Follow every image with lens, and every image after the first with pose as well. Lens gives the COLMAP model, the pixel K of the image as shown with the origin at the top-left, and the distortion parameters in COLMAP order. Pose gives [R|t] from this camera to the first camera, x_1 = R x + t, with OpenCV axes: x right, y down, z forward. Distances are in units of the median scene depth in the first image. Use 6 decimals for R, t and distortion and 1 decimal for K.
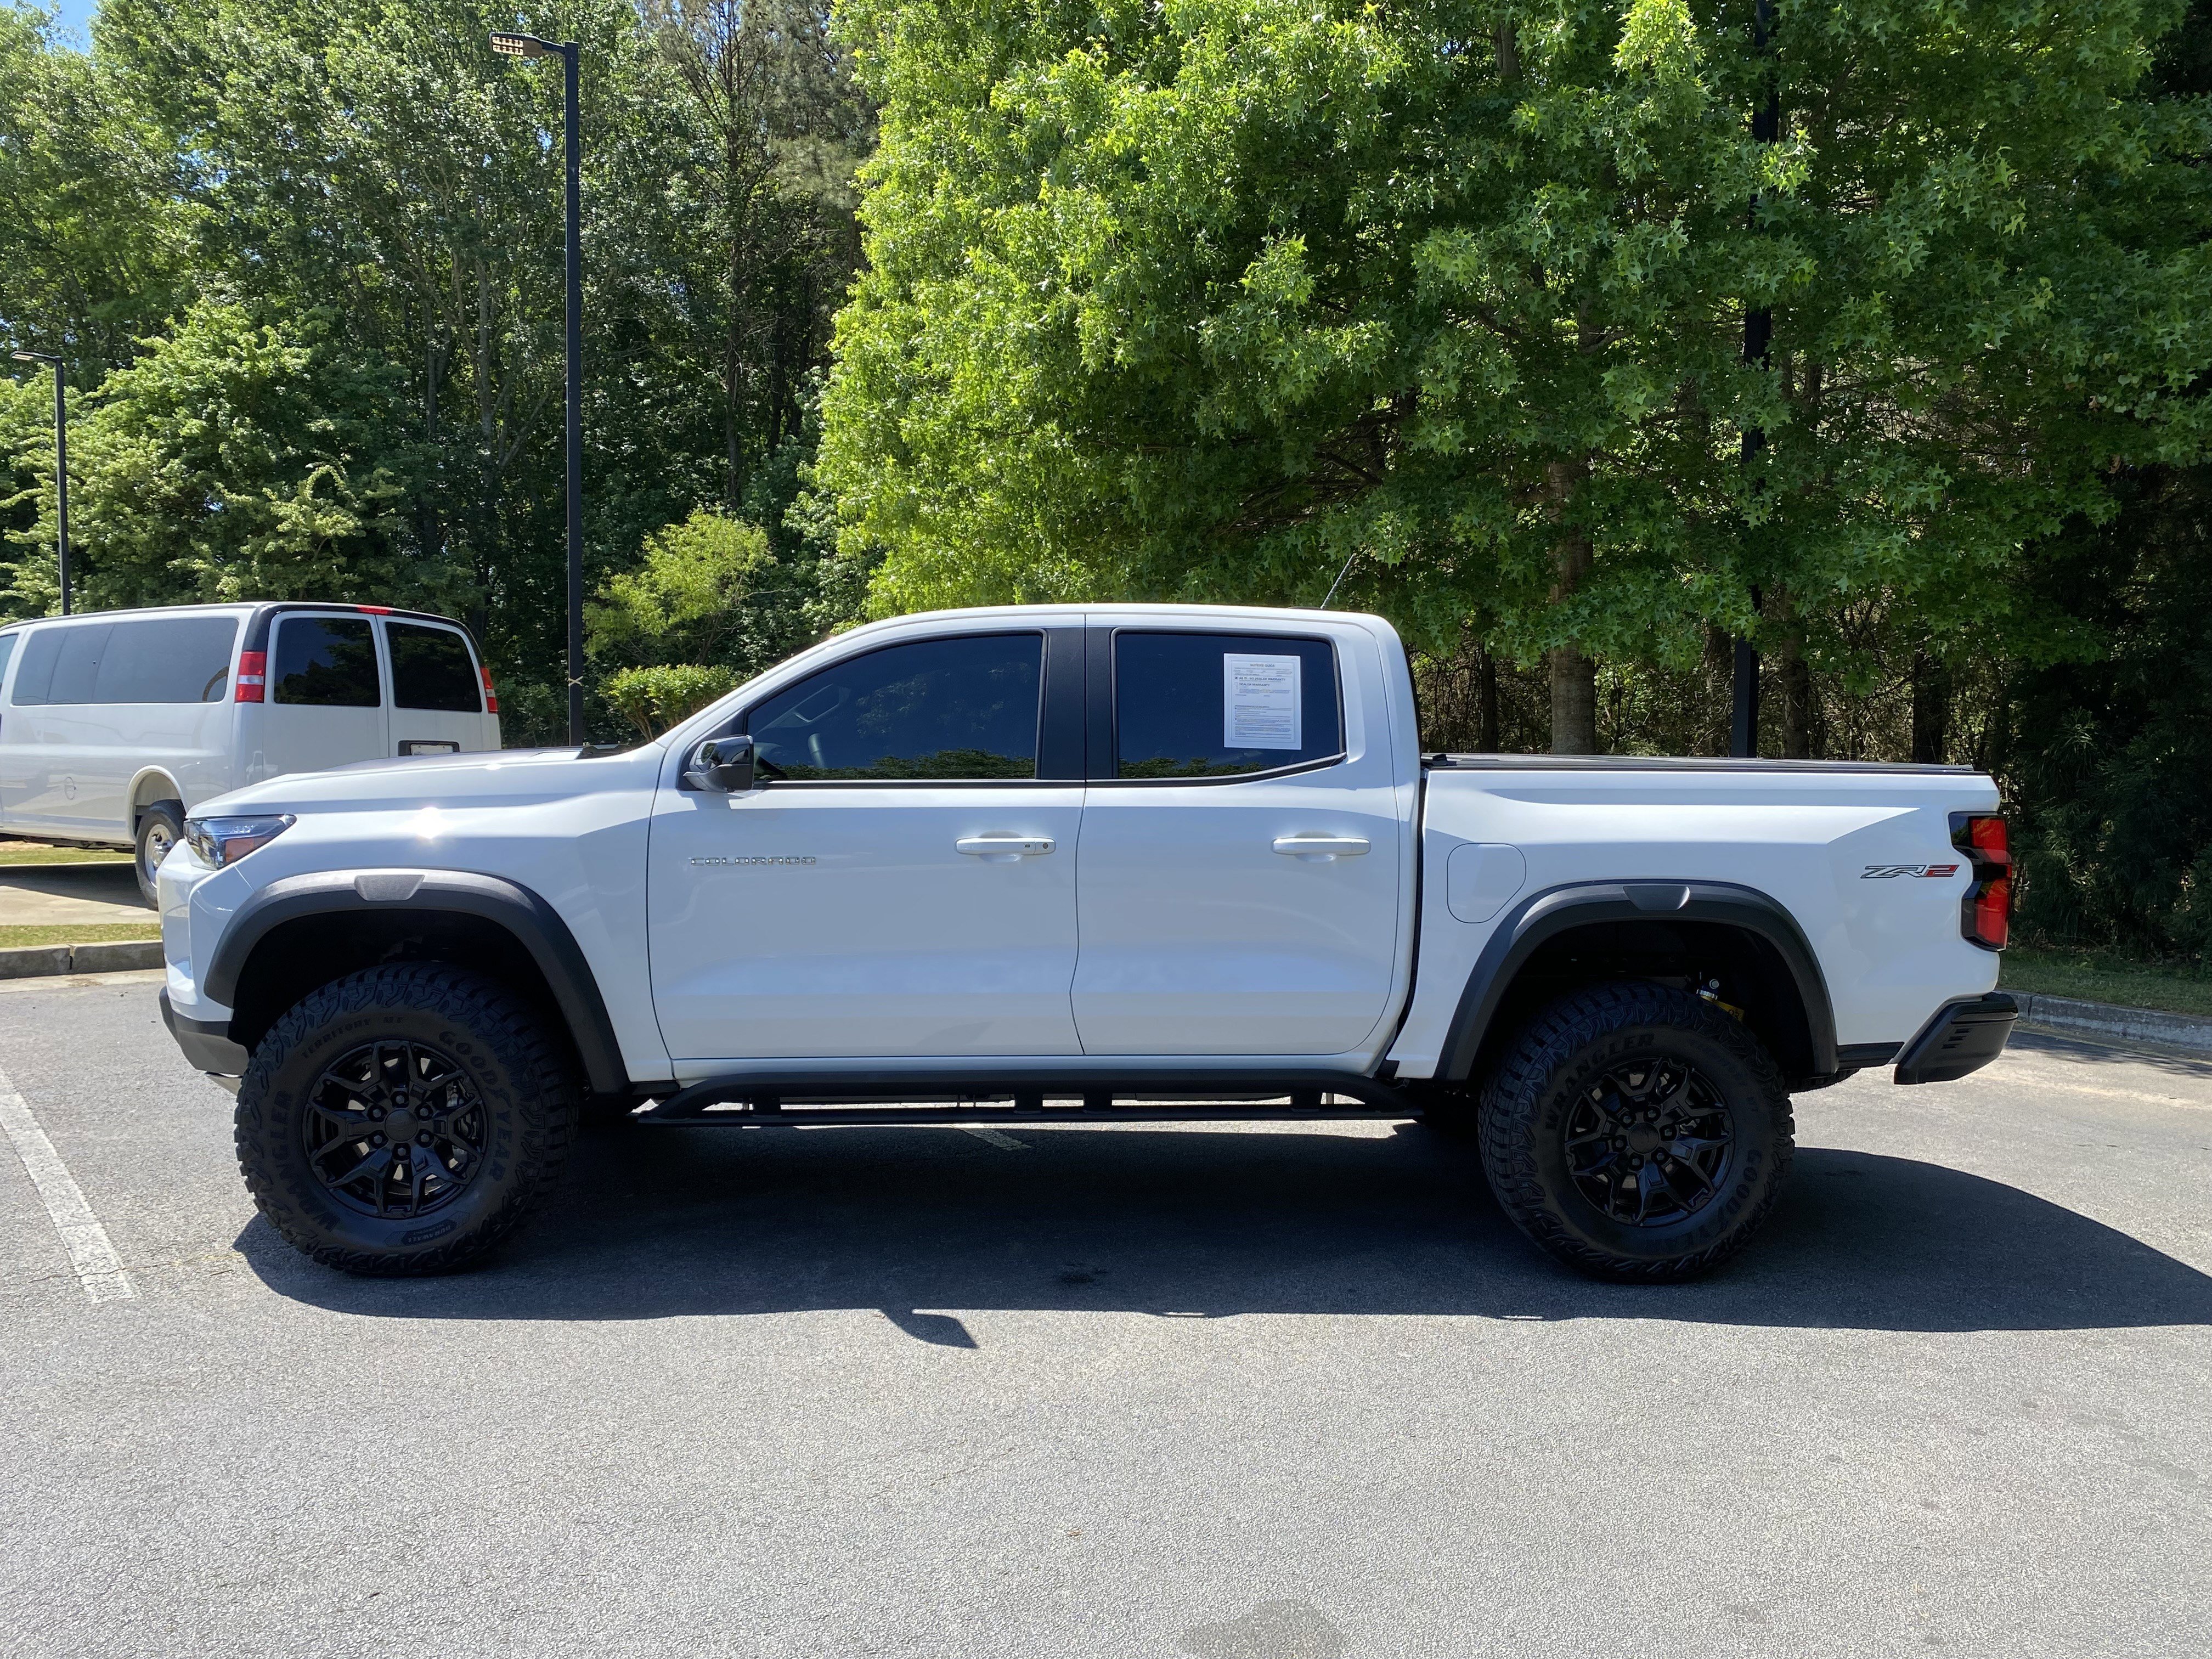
lens RADIAL K [[1757.8, 0, 1127.7], [0, 1757.8, 850.0], [0, 0, 1]] dist [0.043659, -0.032605]
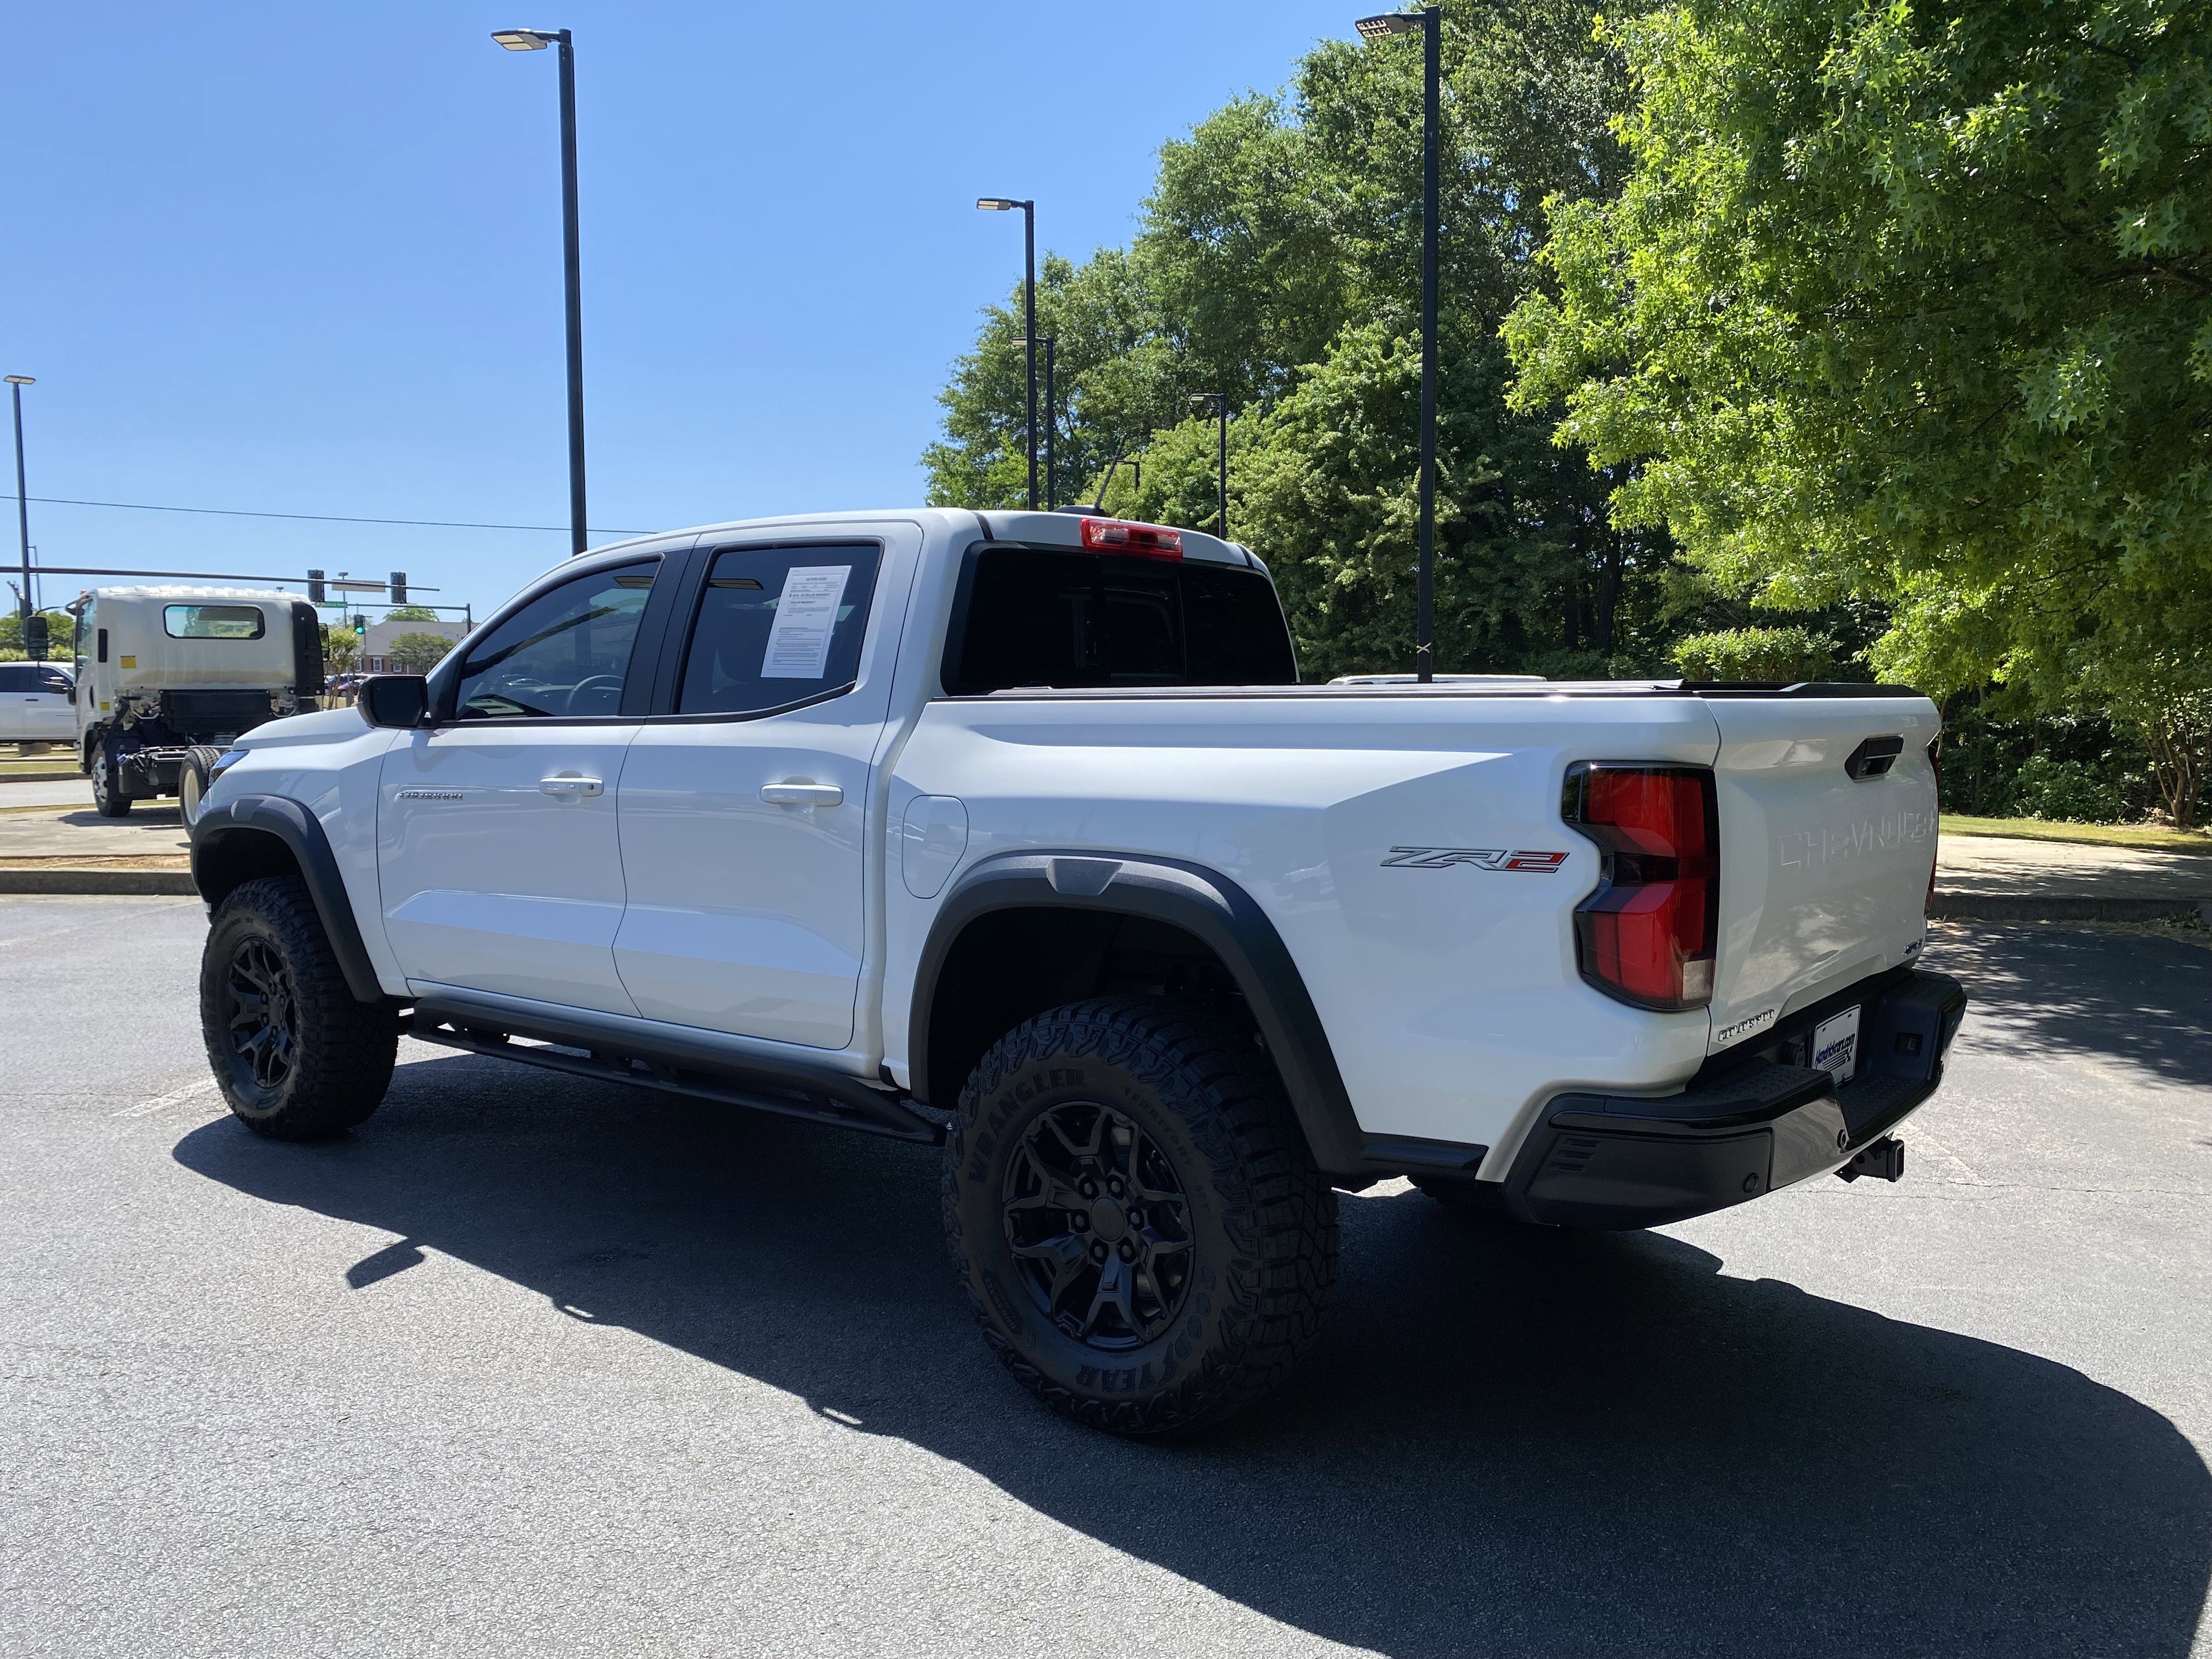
lens RADIAL K [[1757.8, 0, 1119.0], [0, 1757.8, 829.9], [0, 0, 1]] dist [0.043659, -0.032605]
pose [[0.722233, 0.034354, -0.690796, 0.160586], [-0.034554, 0.999311, 0.013571, -0.000302], [0.690786, 0.014069, 0.722922, 0.102638]]
